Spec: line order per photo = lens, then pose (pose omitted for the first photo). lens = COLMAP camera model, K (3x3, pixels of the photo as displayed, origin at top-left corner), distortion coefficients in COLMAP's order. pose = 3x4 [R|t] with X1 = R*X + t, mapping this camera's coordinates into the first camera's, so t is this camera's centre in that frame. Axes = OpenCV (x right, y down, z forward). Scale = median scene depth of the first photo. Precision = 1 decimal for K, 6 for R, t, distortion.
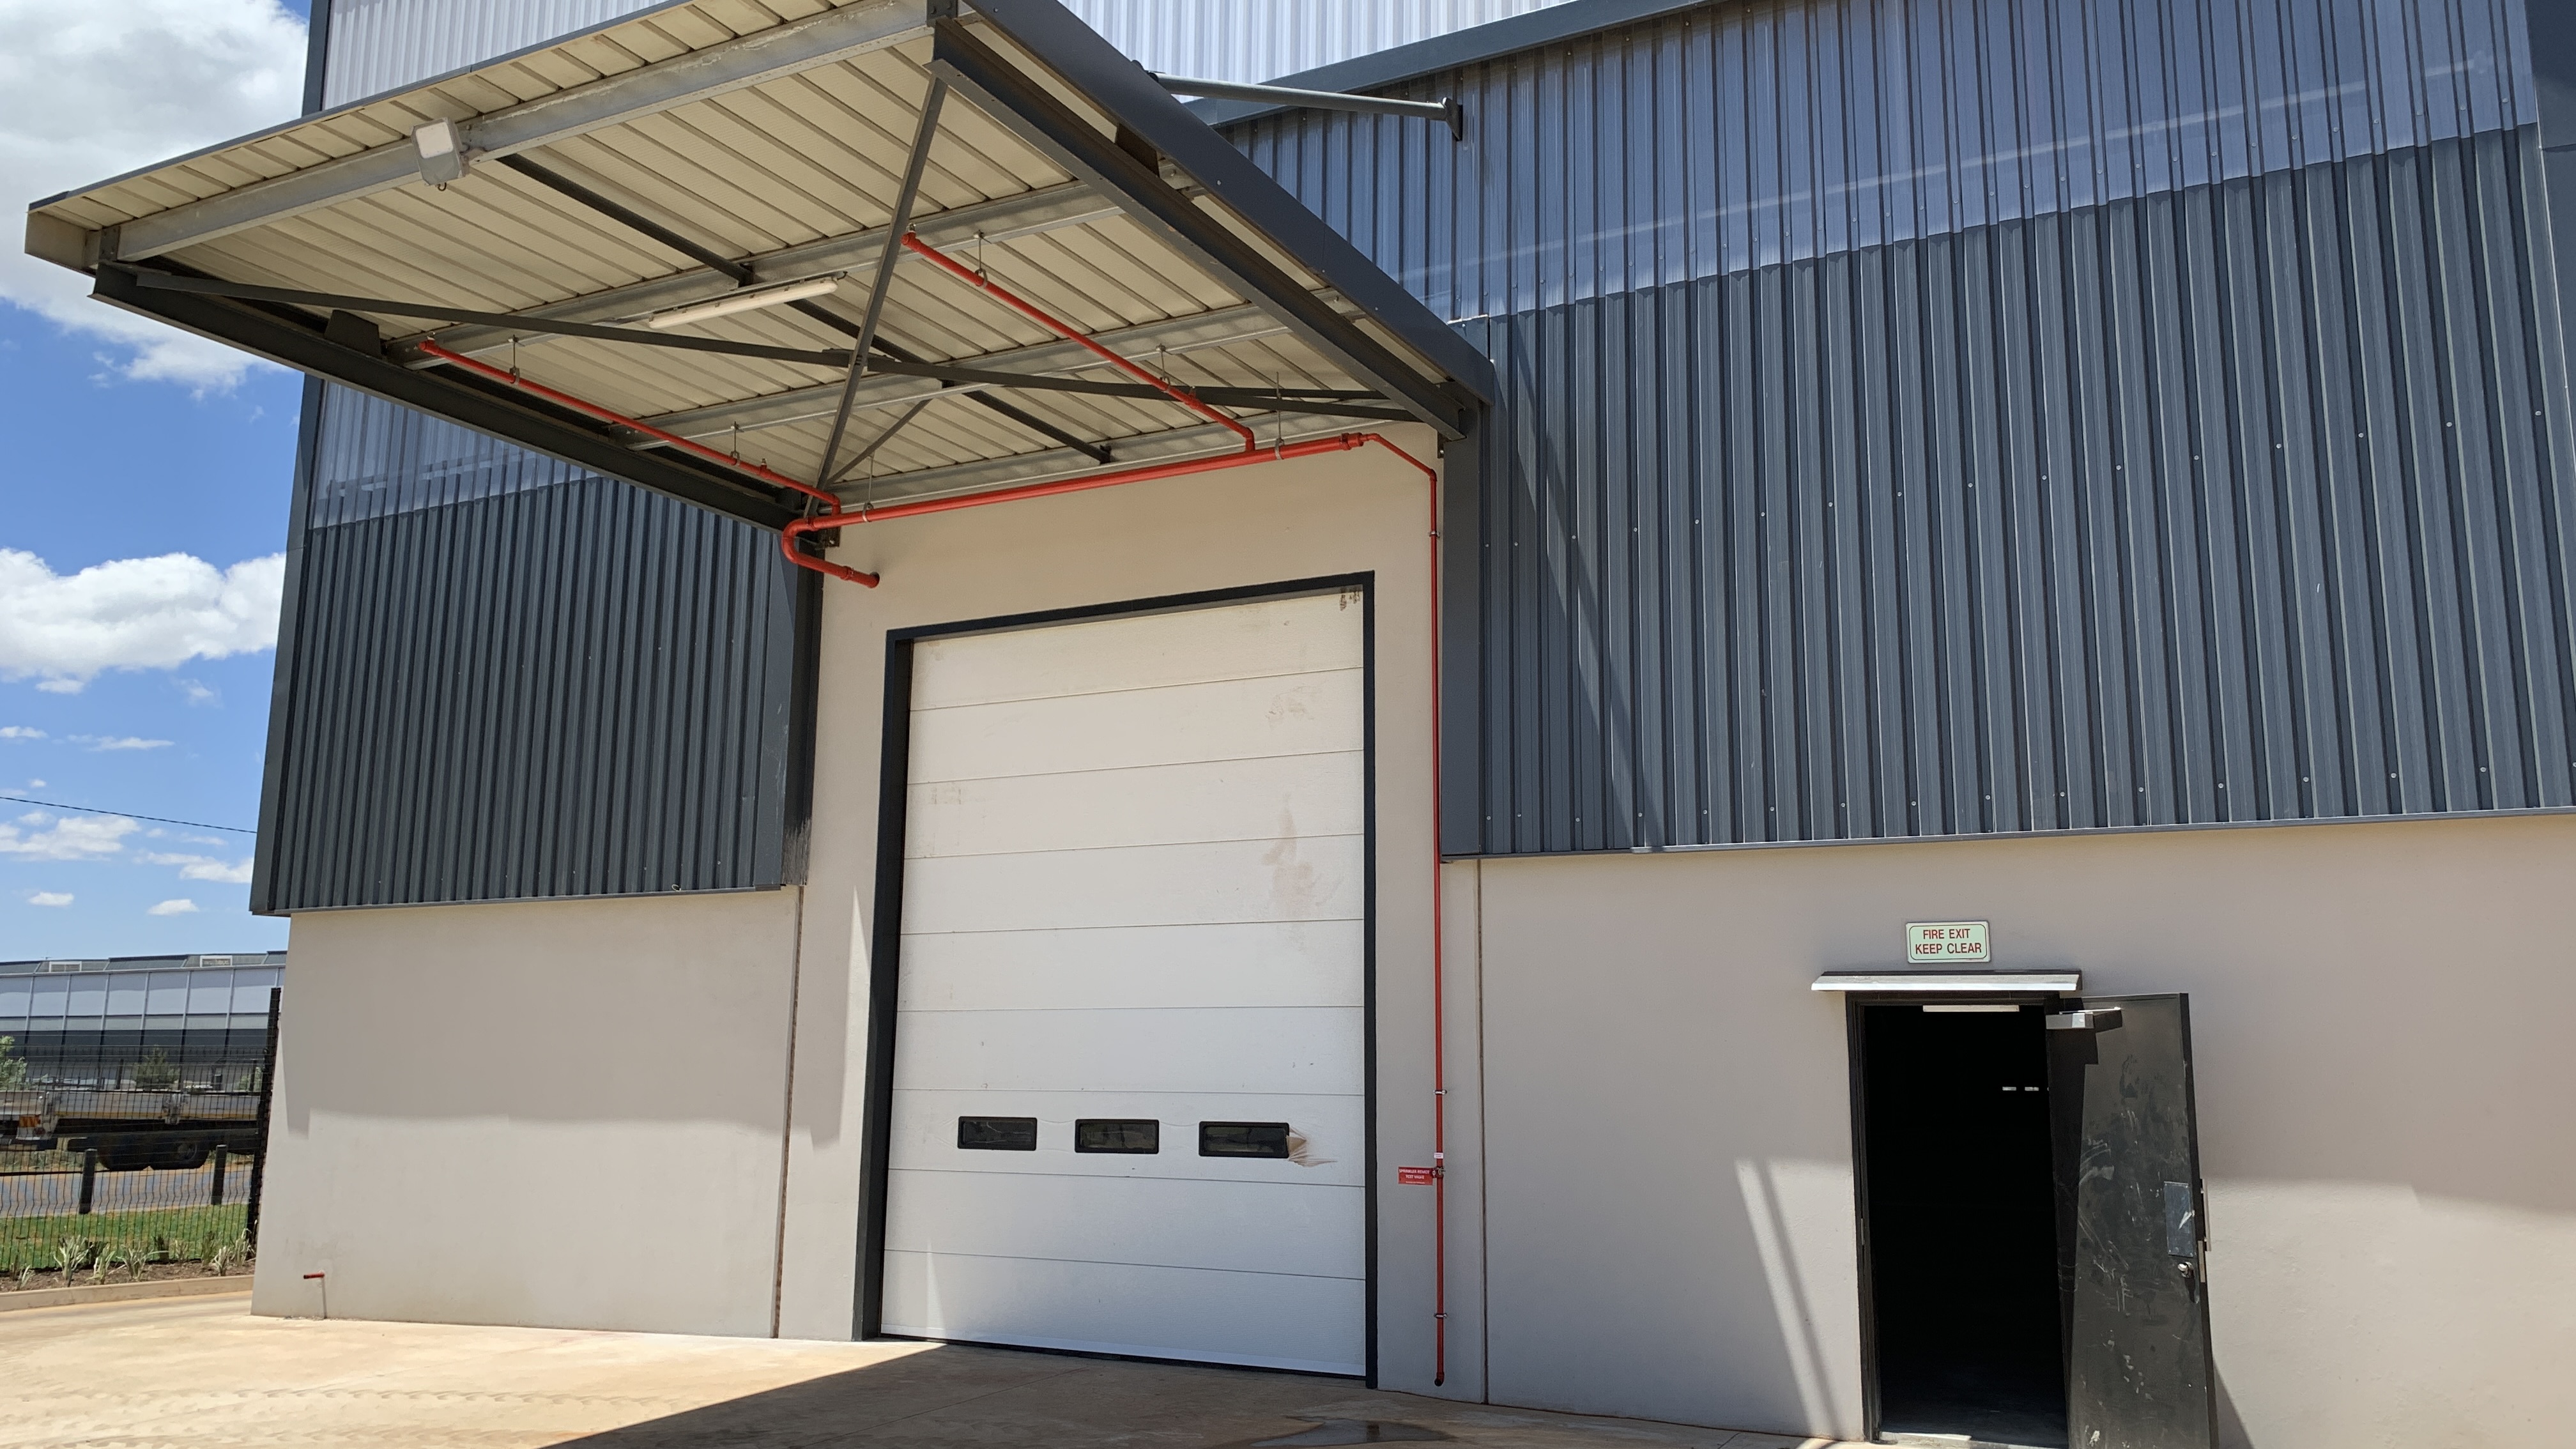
lens RADIAL K [[1992.3, 0, 1306.0], [0, 1992.3, 707.5], [0, 0, 1]] dist [0.041238, -0.060652]
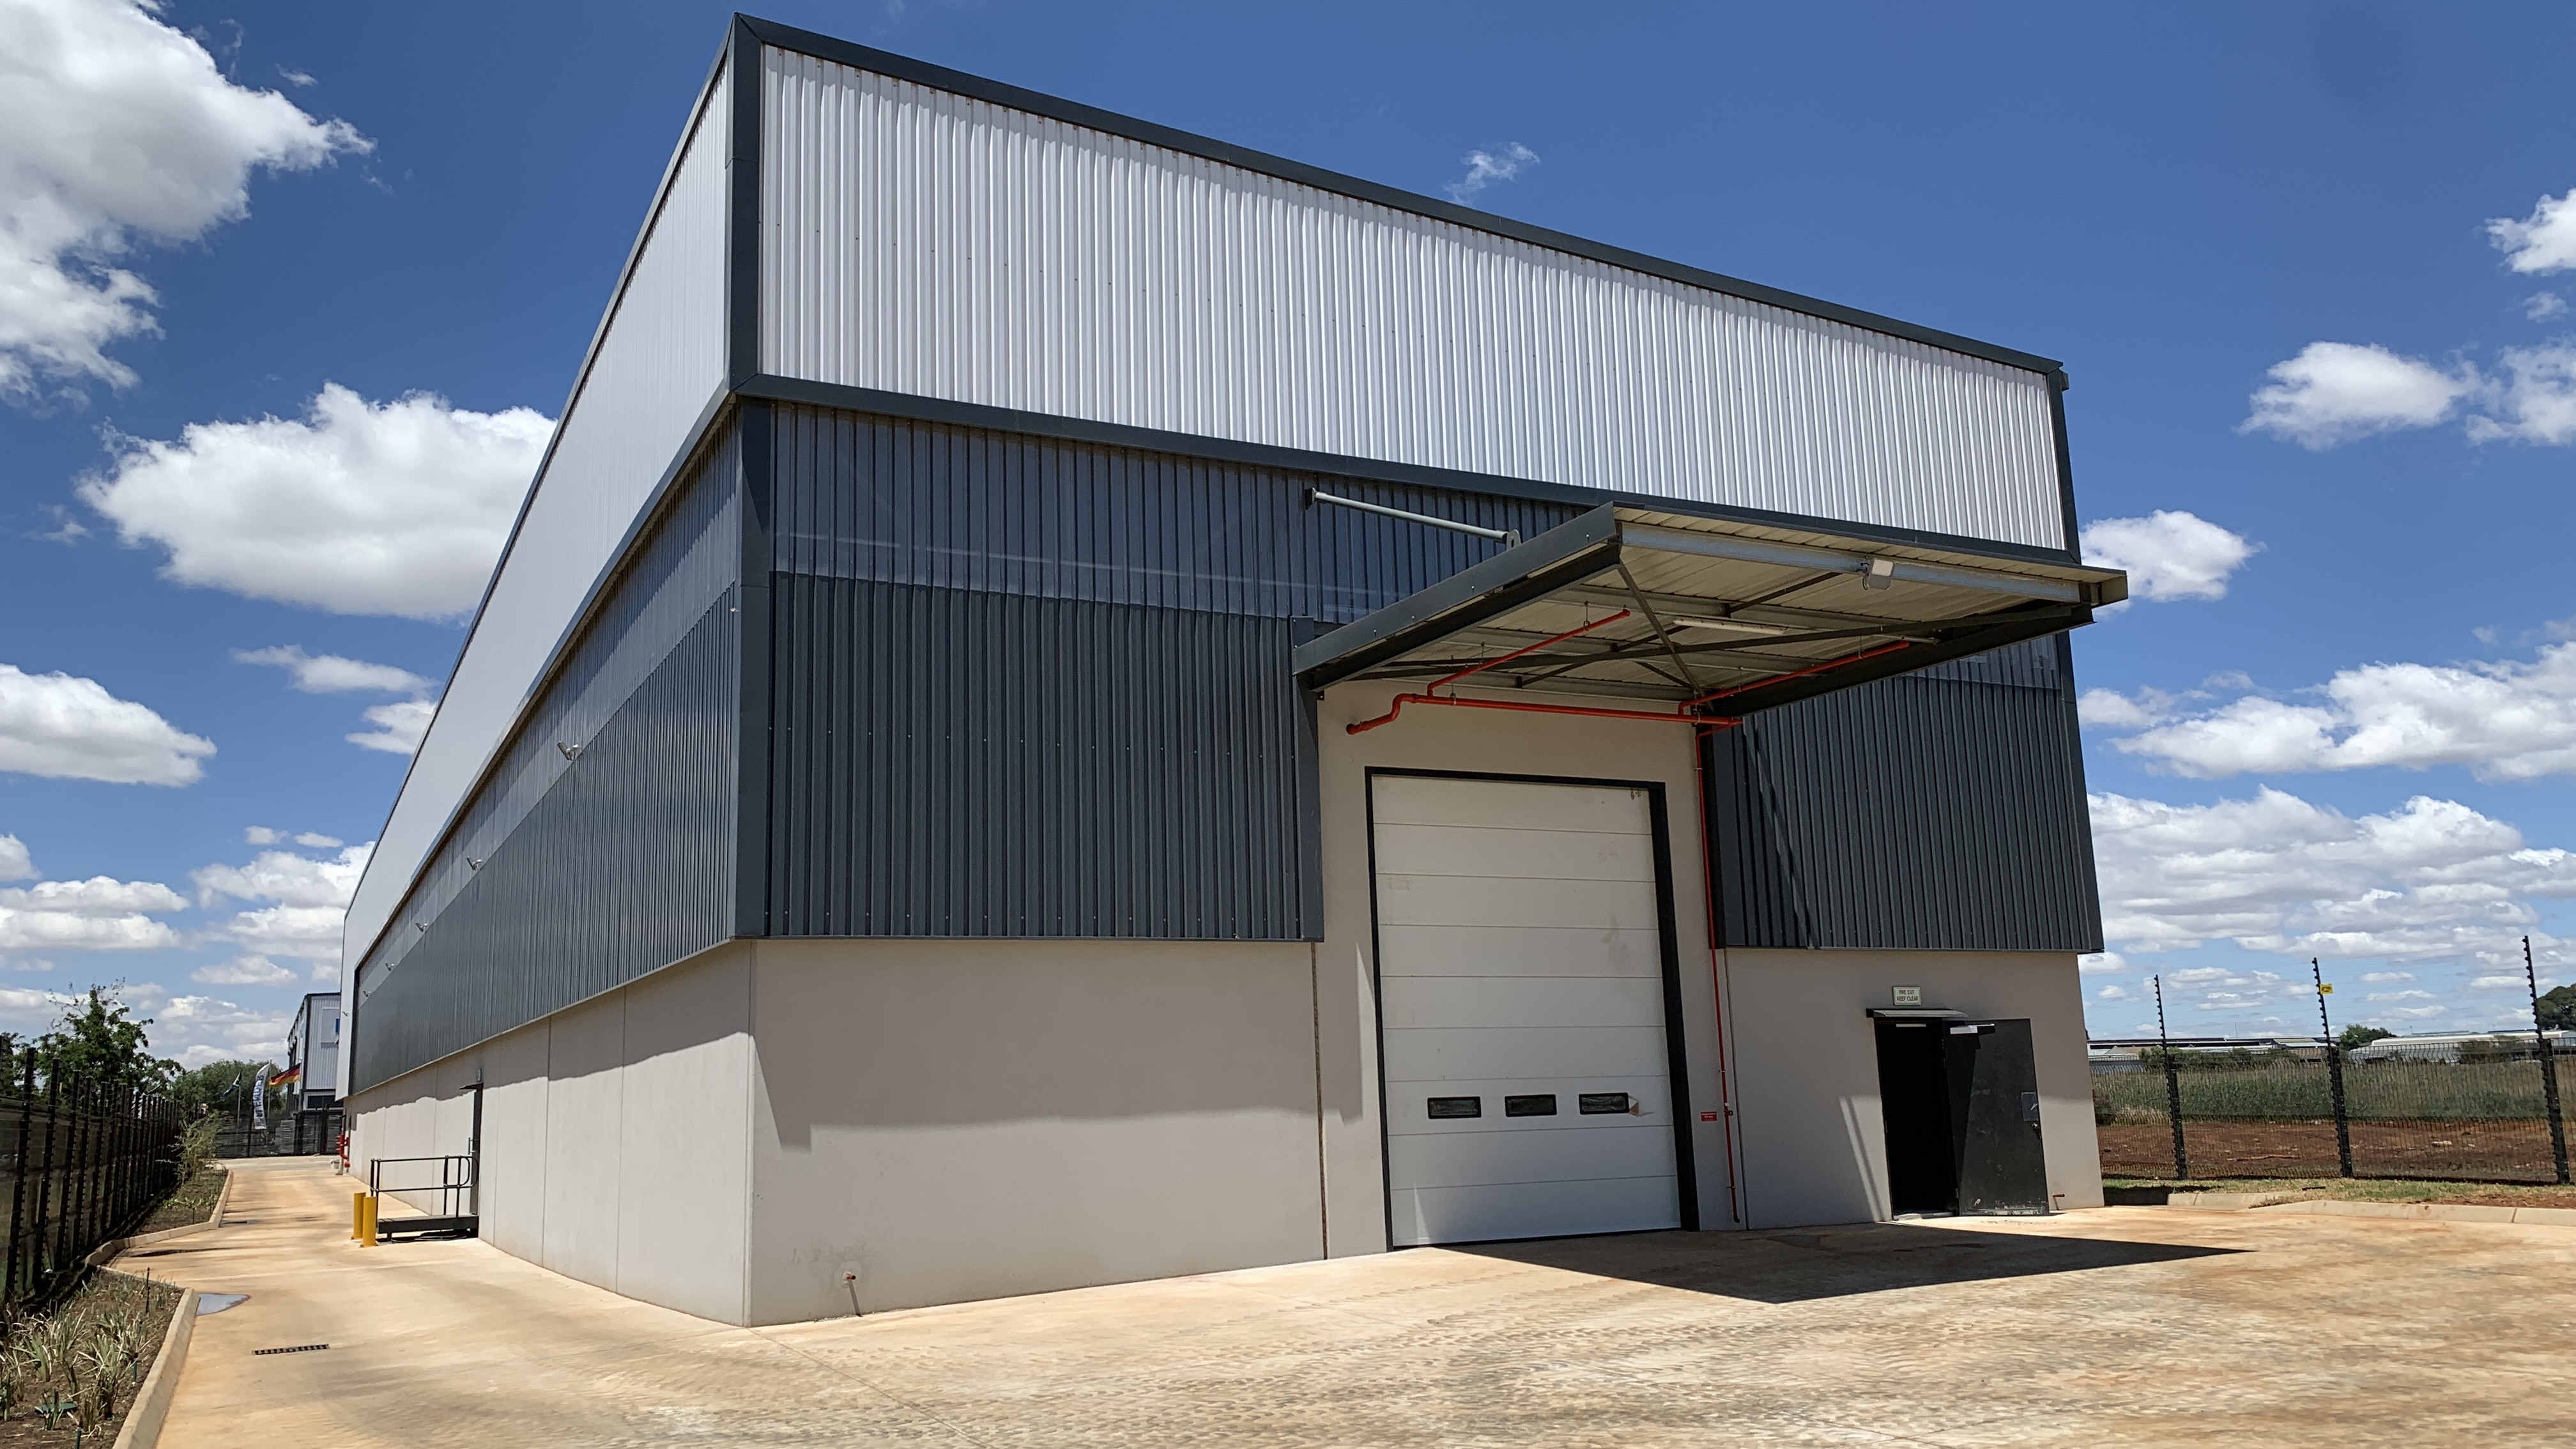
lens RADIAL K [[1992.3, 0, 1306.0], [0, 1992.3, 718.7], [0, 0, 1]] dist [0.041238, -0.060652]
pose [[0.560745, 0.131395, 0.817496, -1.600728], [-0.111382, 0.990324, -0.082773, 0.057987], [-0.820462, -0.044640, 0.569955, 0.238268]]
